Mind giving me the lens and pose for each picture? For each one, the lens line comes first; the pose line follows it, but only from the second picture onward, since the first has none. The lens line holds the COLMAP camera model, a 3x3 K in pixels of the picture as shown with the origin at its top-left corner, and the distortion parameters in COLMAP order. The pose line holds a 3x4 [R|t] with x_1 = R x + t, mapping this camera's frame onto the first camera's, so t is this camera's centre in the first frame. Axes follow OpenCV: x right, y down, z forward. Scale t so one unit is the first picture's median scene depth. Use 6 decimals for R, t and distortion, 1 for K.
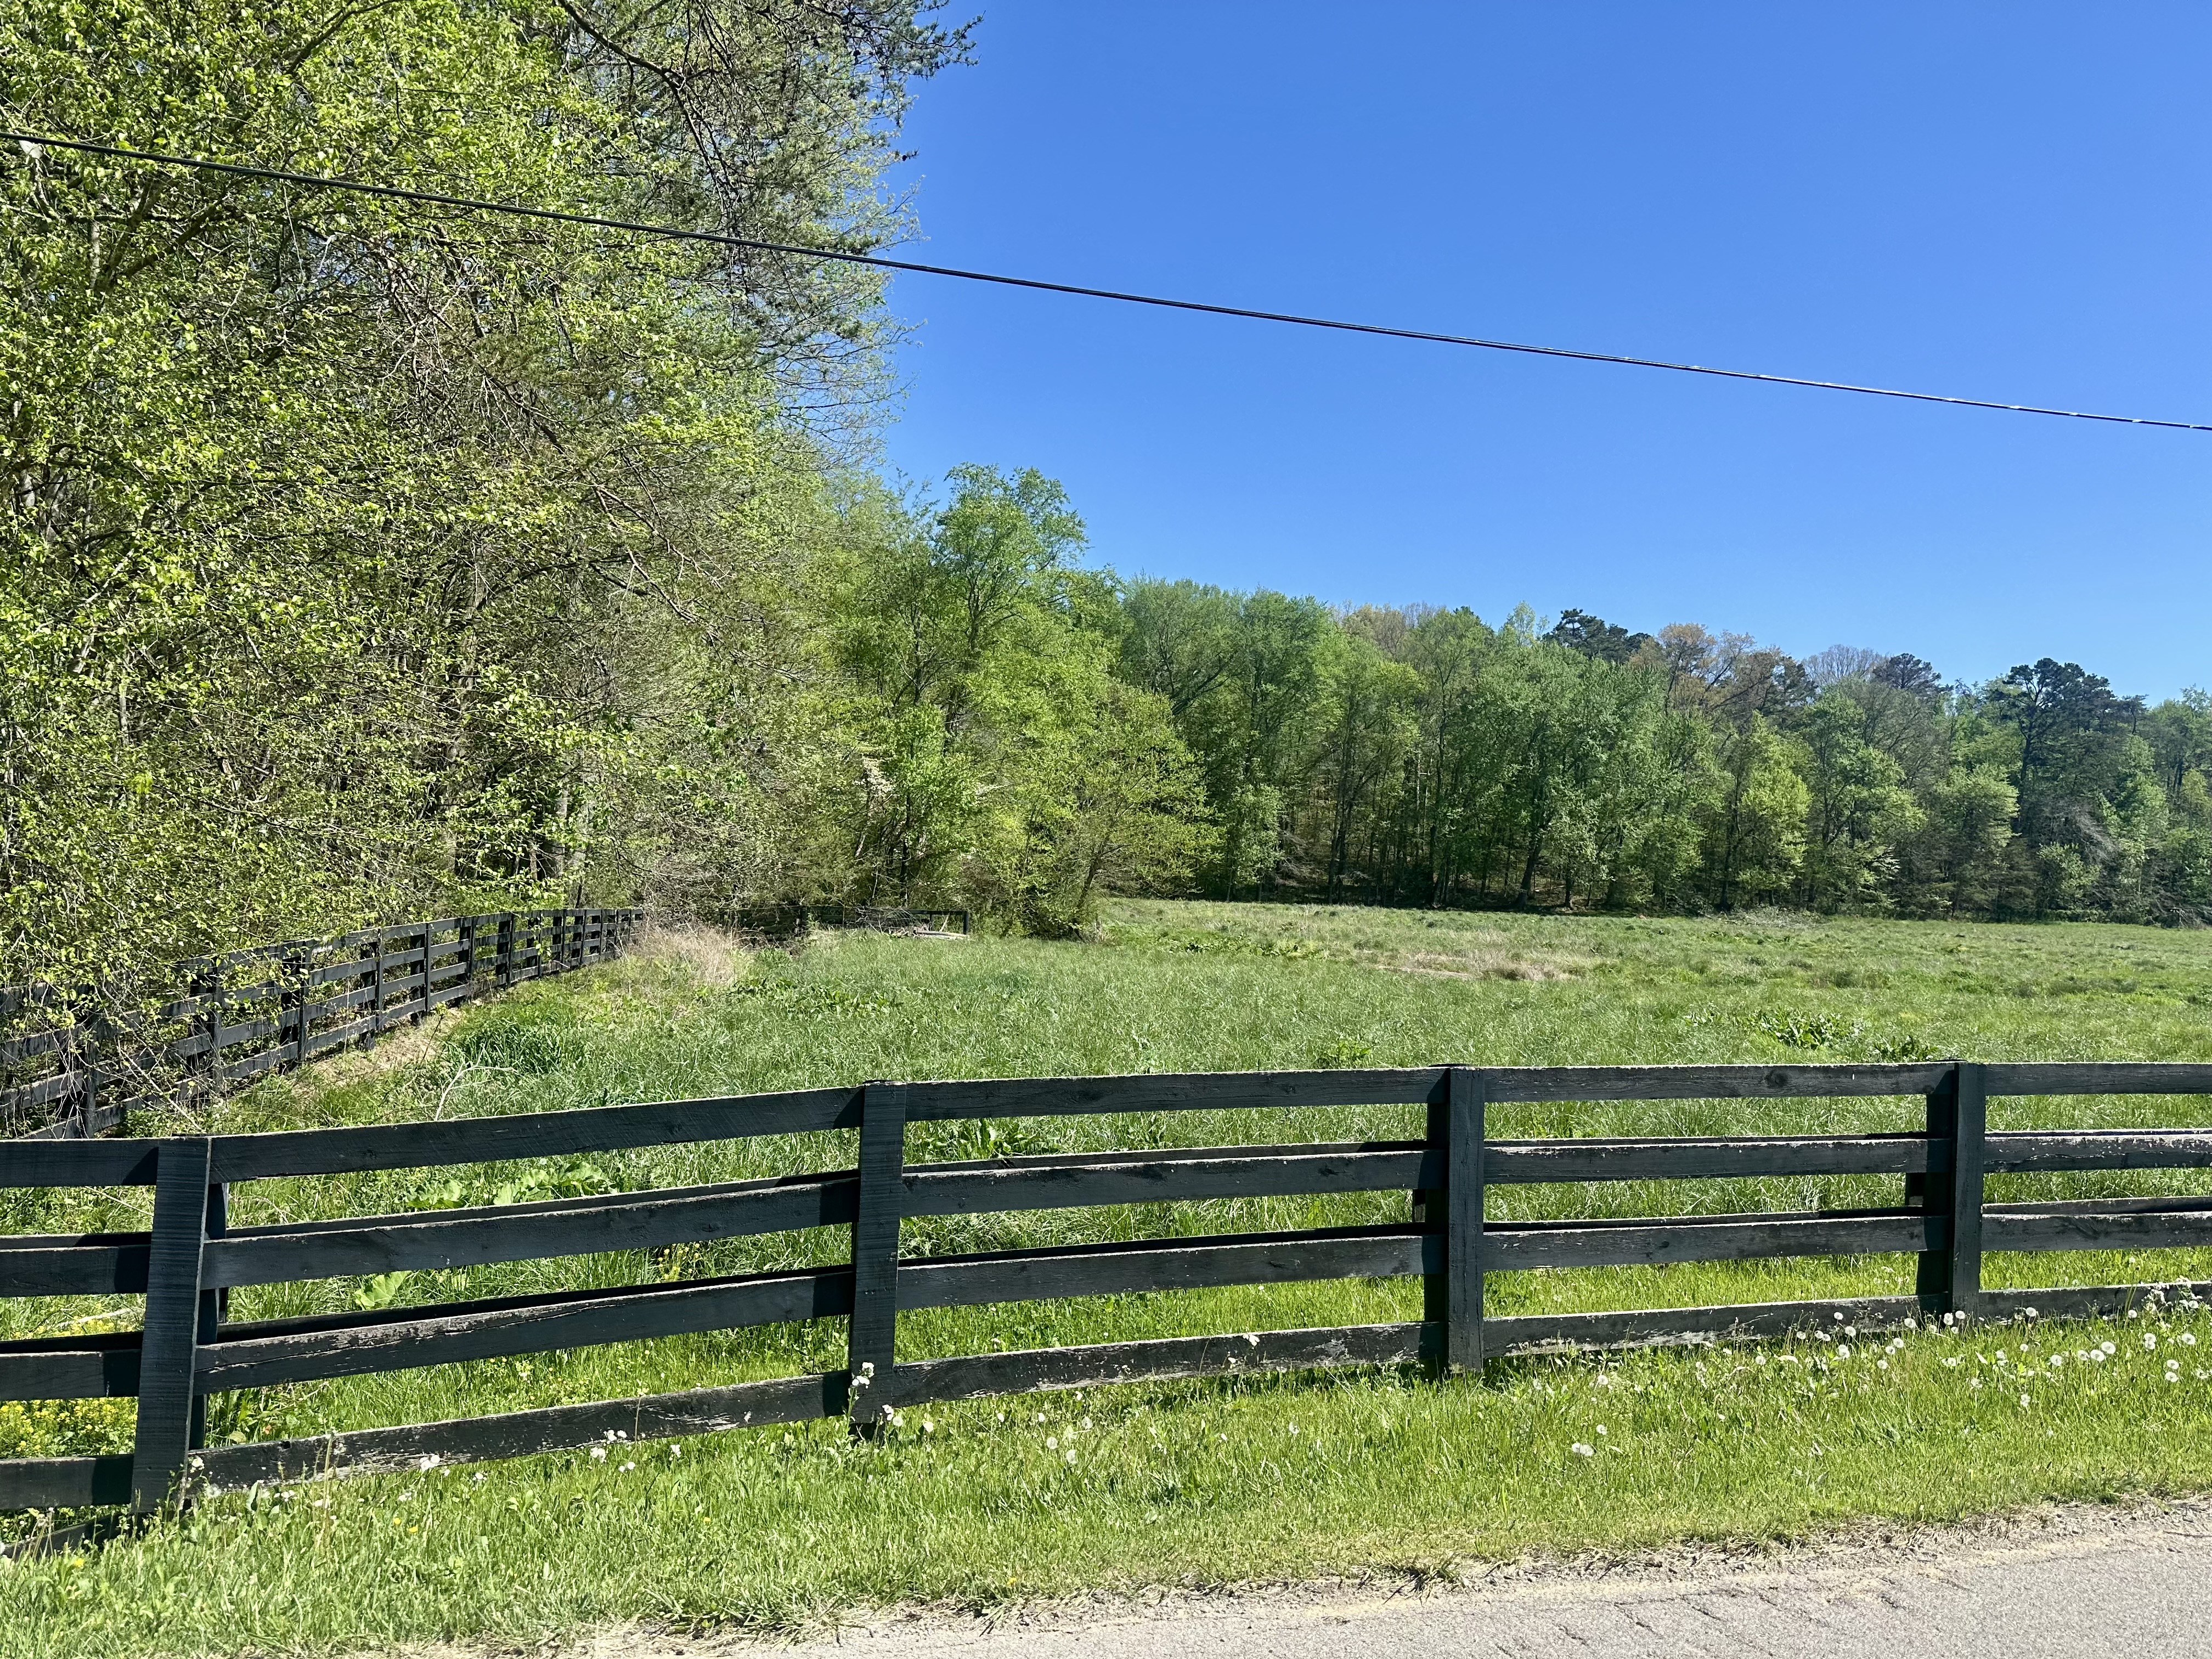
lens RADIAL K [[1550.4, 0, 1113.5], [0, 1550.4, 829.2], [0, 0, 1]] dist [0.044754, -0.063772]
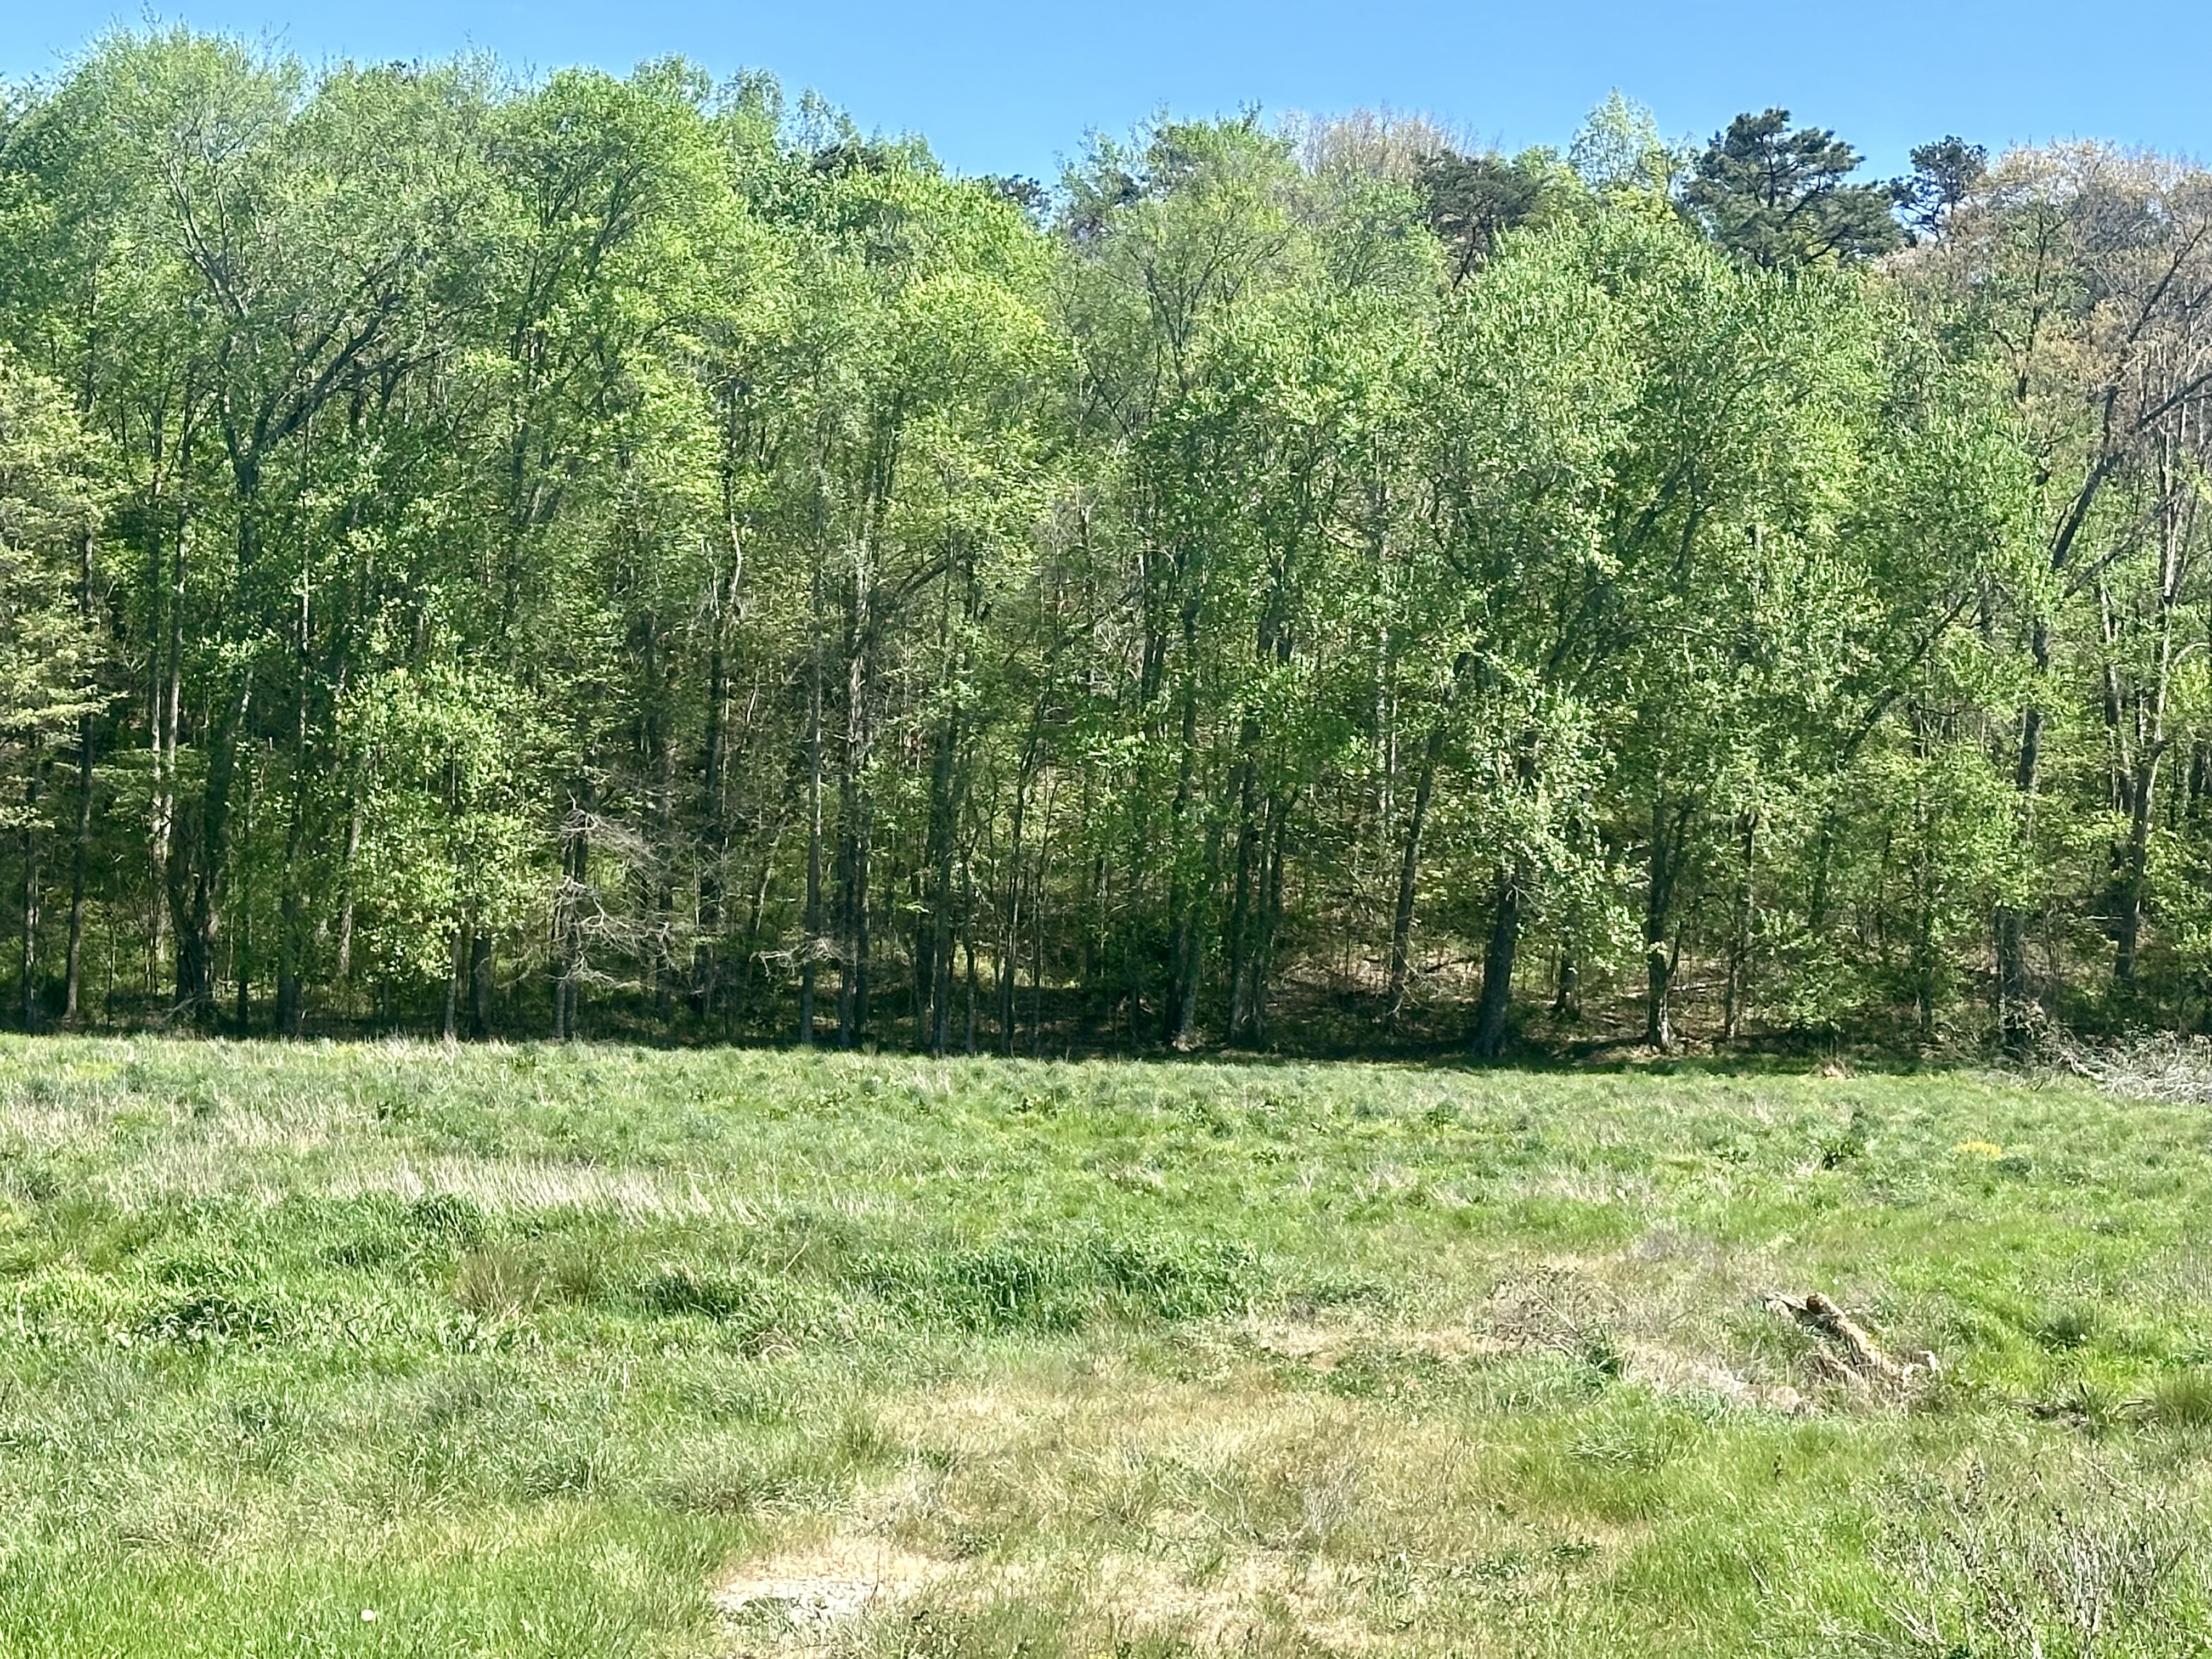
lens RADIAL K [[4535.9, 0, 1096.2], [0, 4535.9, 770.1], [0, 0, 1]] dist [0.077621, 0.020886]
pose [[0.994408, -0.020930, -0.103515, 0.291895], [0.018640, 0.999561, -0.023033, 0.014241], [0.103951, 0.020974, 0.994361, 0.081430]]
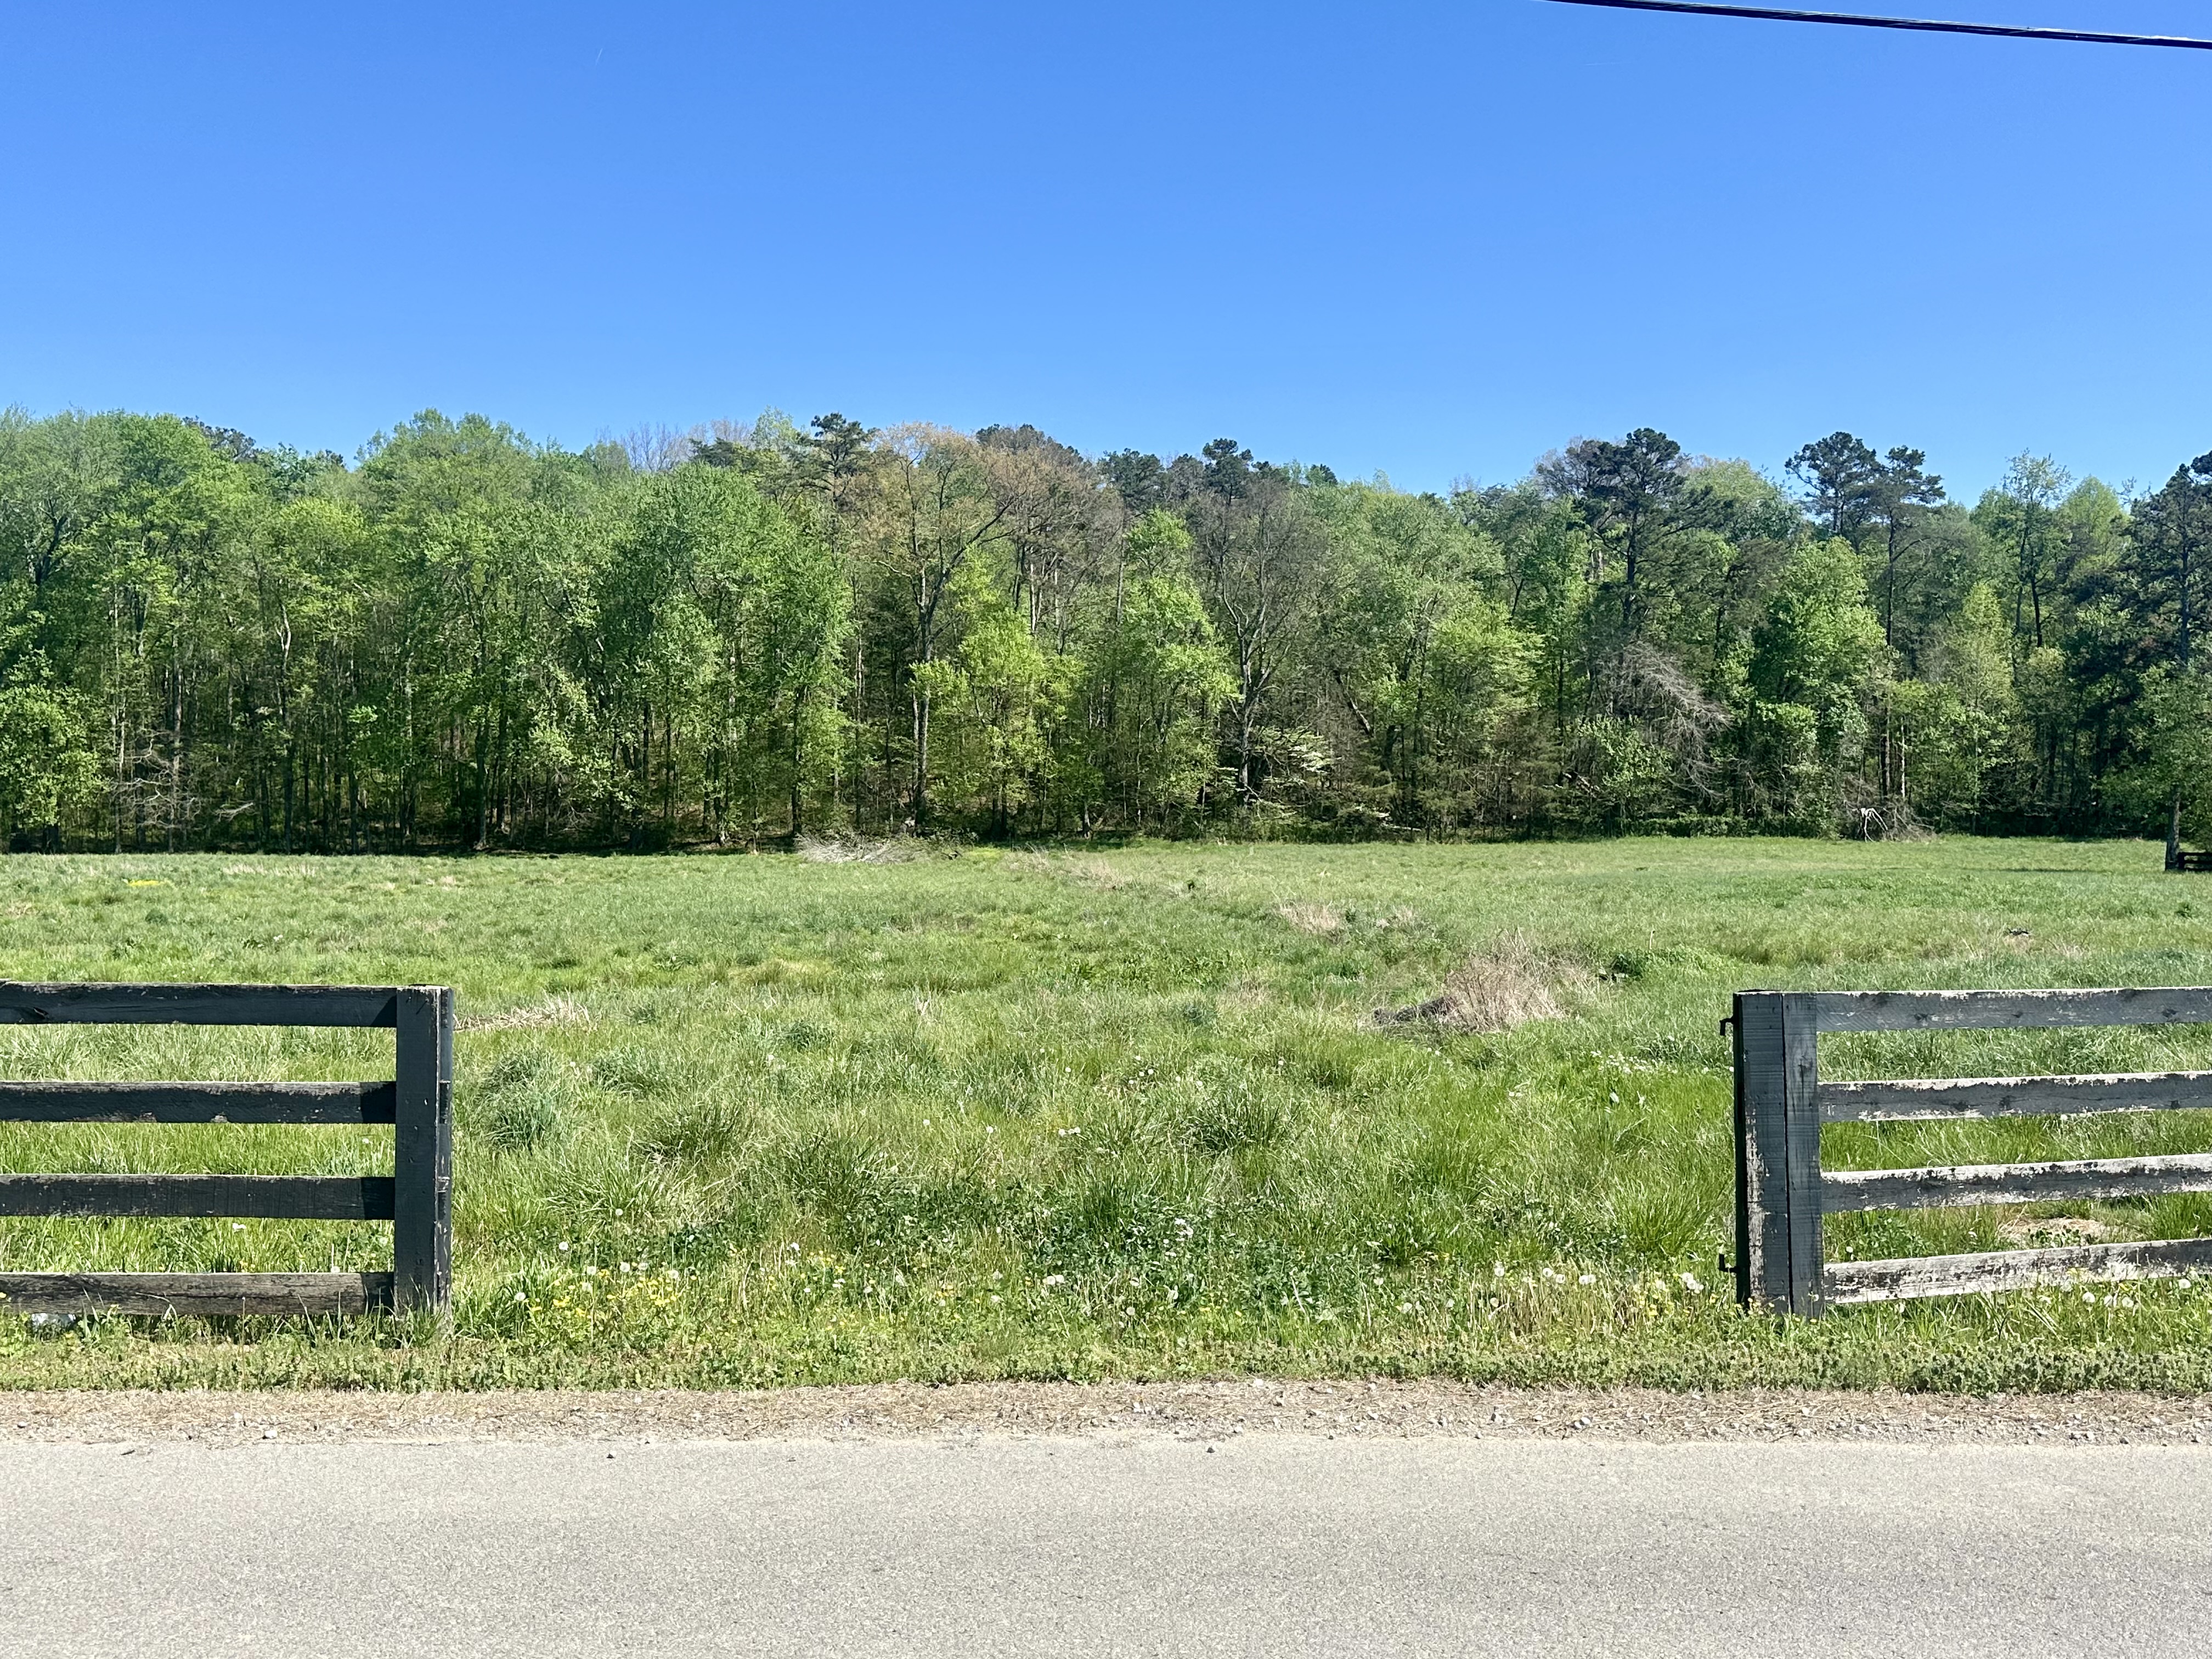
lens RADIAL K [[1979.5, 0, 1091.2], [0, 1979.5, 851.0], [0, 0, 1]] dist [0.170796, -0.376037]
pose [[0.973244, -0.036144, -0.226913, 0.699432], [0.044543, 0.998495, 0.032003, 0.034613], [0.225415, -0.041254, 0.973389, 0.174789]]
